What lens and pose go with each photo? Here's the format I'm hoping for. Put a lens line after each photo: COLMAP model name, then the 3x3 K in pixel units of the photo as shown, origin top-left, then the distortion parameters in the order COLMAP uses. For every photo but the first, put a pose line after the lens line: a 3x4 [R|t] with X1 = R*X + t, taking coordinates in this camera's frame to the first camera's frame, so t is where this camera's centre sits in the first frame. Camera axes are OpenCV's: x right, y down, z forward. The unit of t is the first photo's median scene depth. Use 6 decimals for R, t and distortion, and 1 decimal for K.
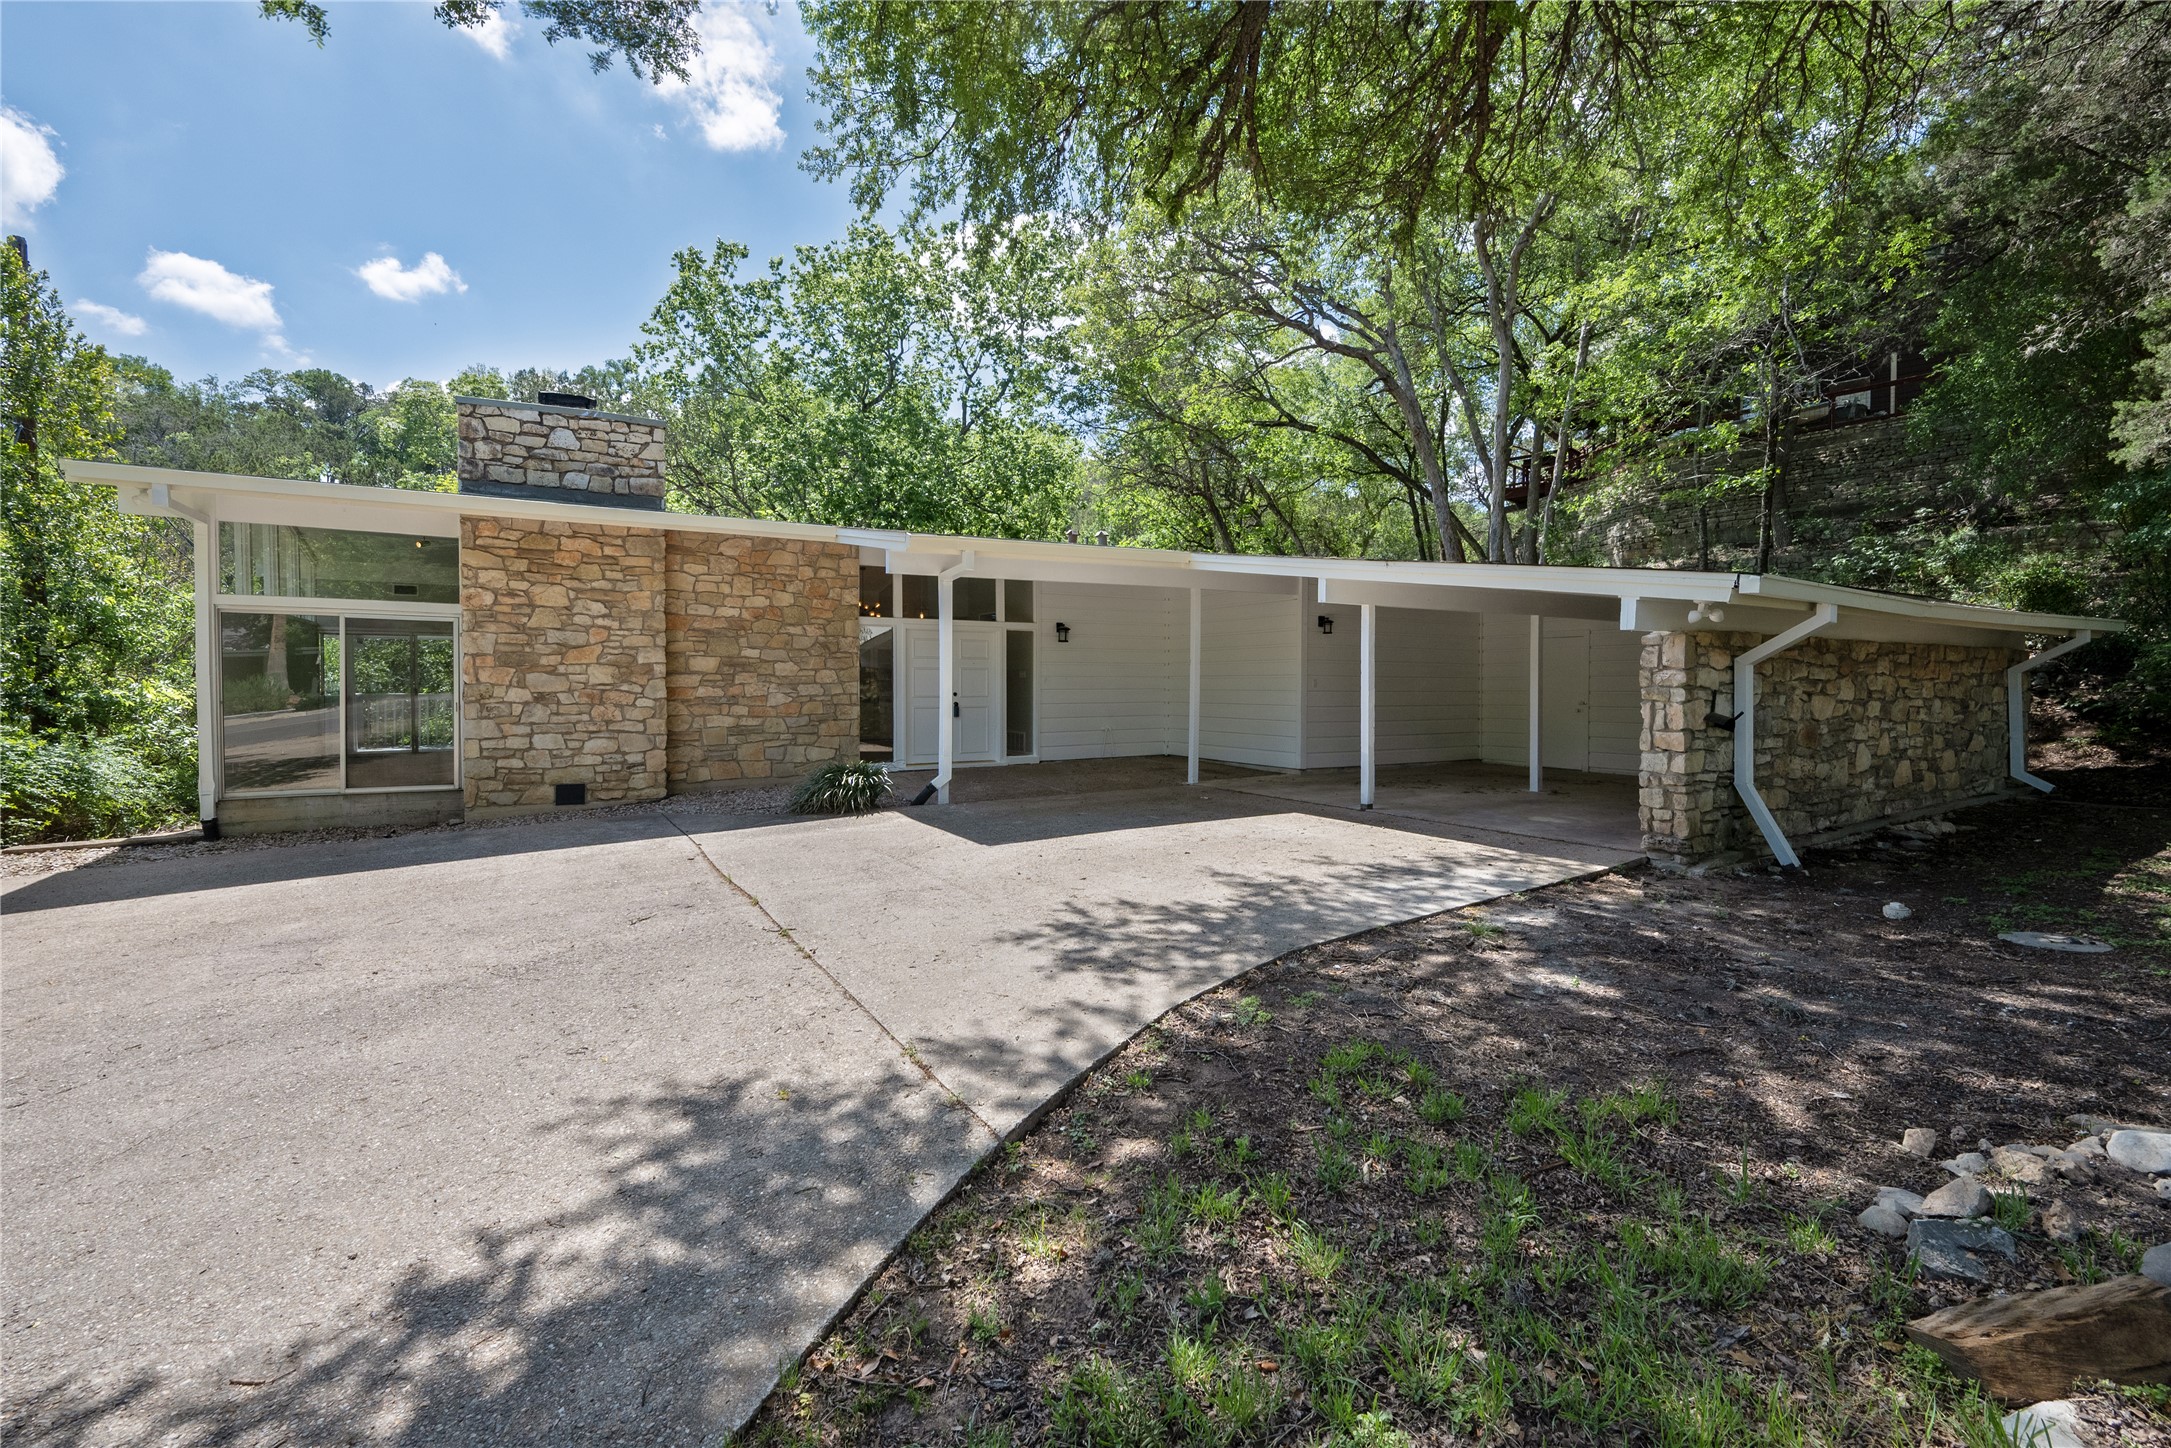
lens RADIAL K [[855.2, 0, 1078.2], [0, 855.2, 714.7], [0, 0, 1]] dist [0.000687, 0.000132]
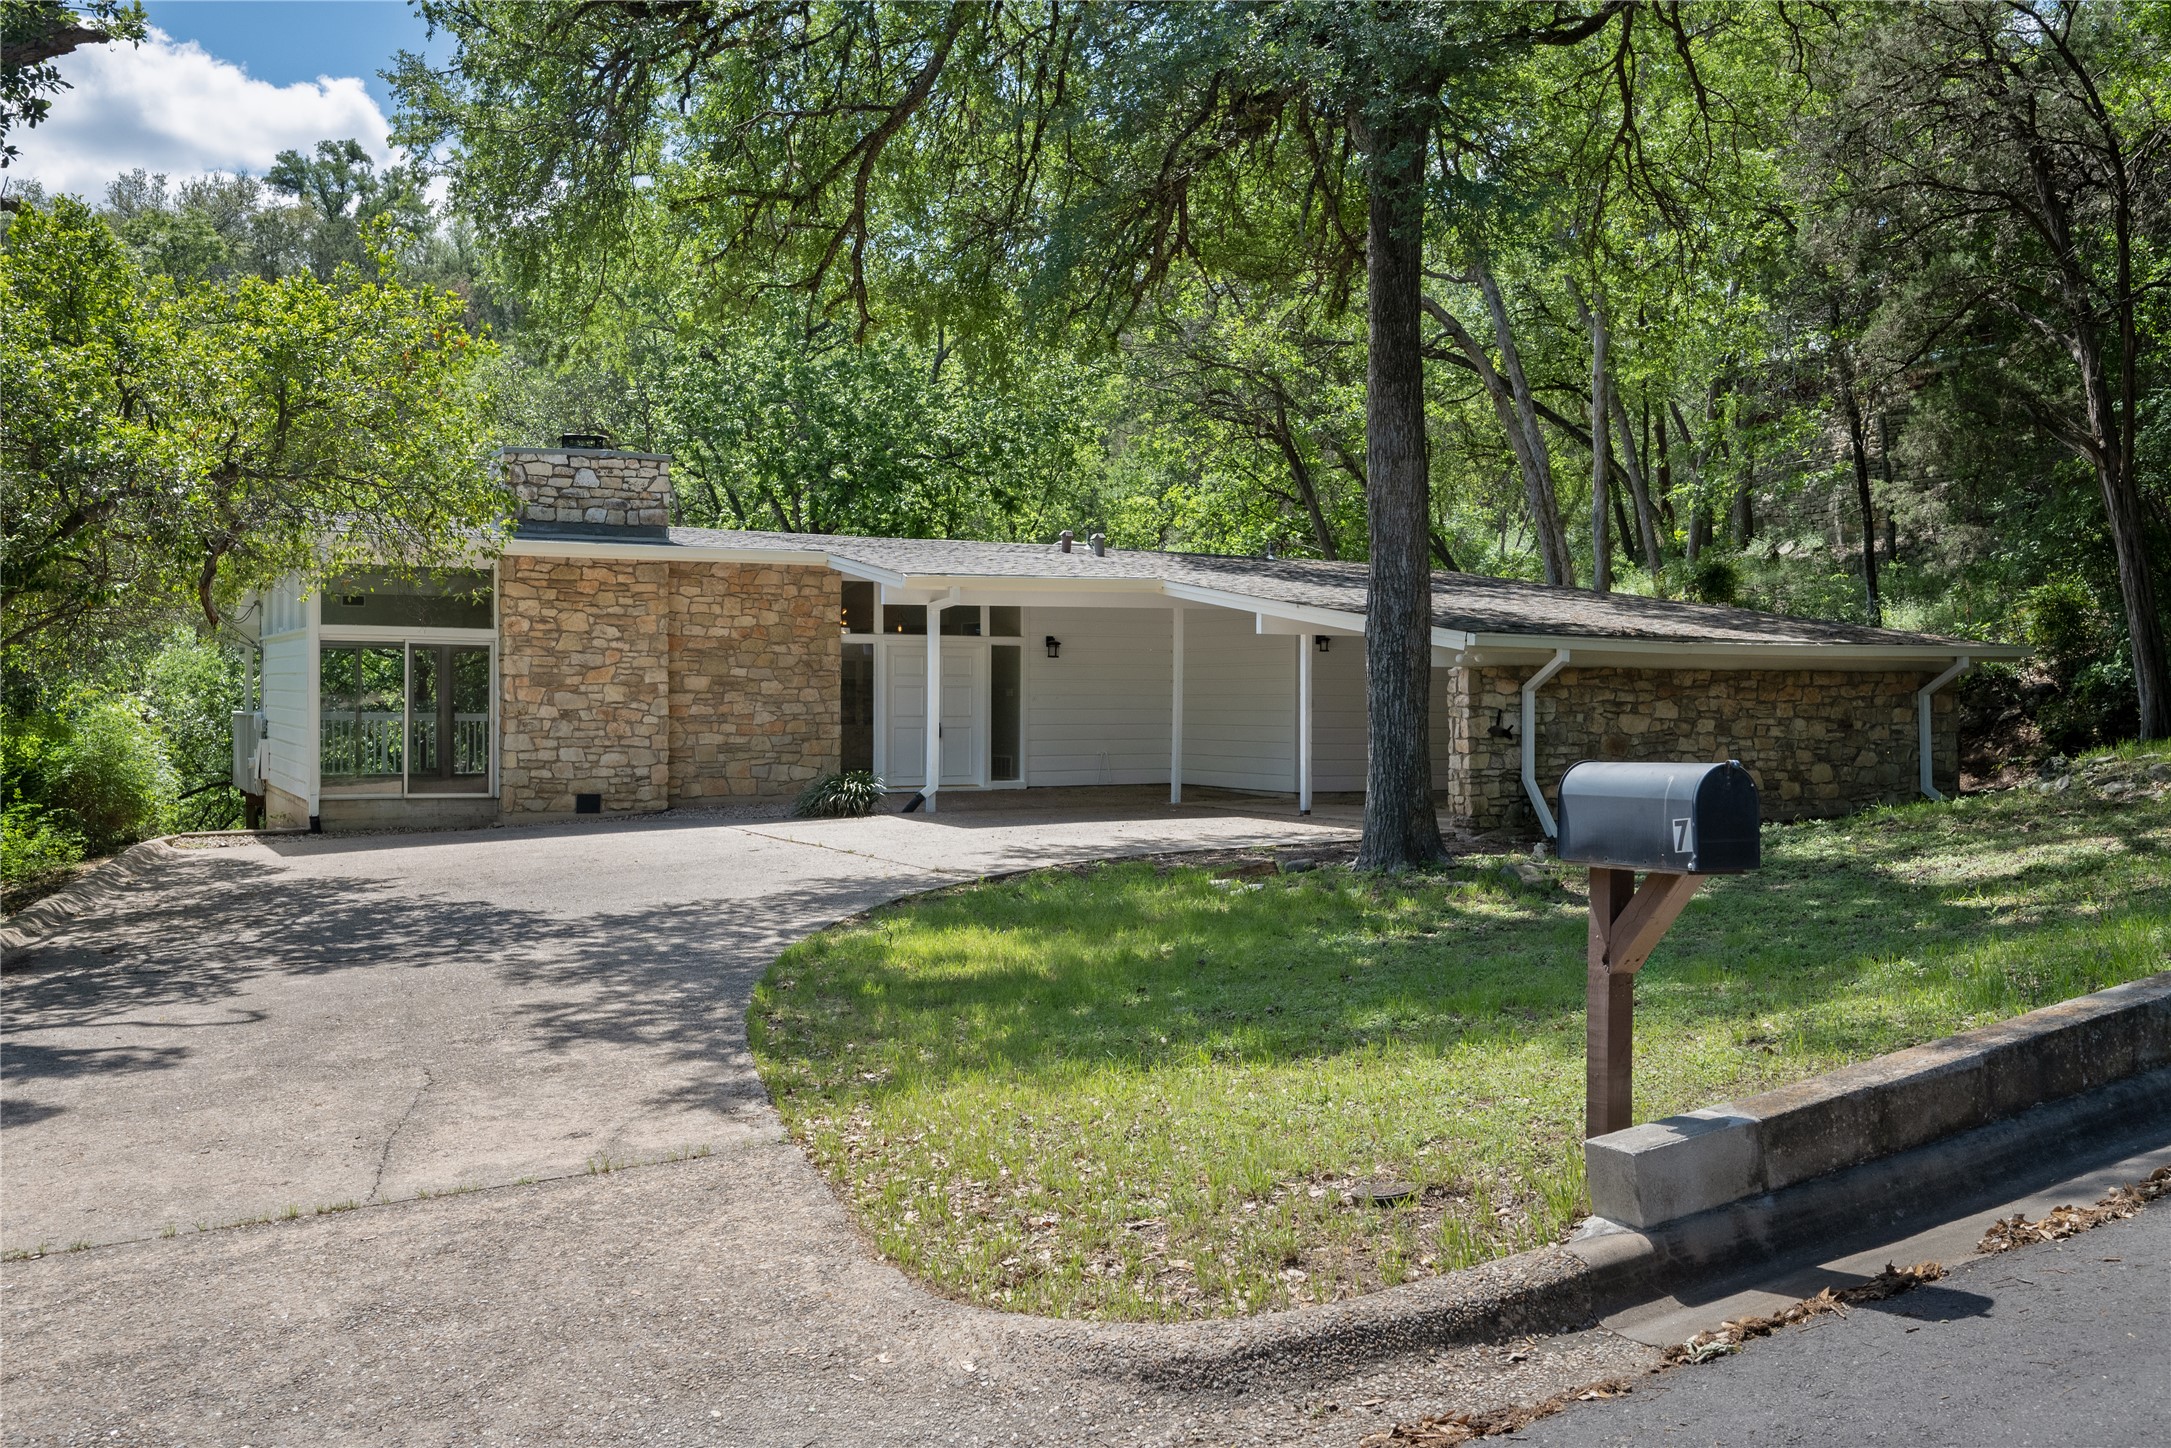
lens RADIAL K [[1871.8, 0, 1088.0], [0, 1871.8, 724.9], [0, 0, 1]] dist [0.007001, 0.001486]
pose [[0.999020, 0.003383, -0.044141, 0.143690], [-0.004418, 0.999717, -0.023374, 0.045442], [0.044049, 0.023546, 0.998752, -1.334220]]
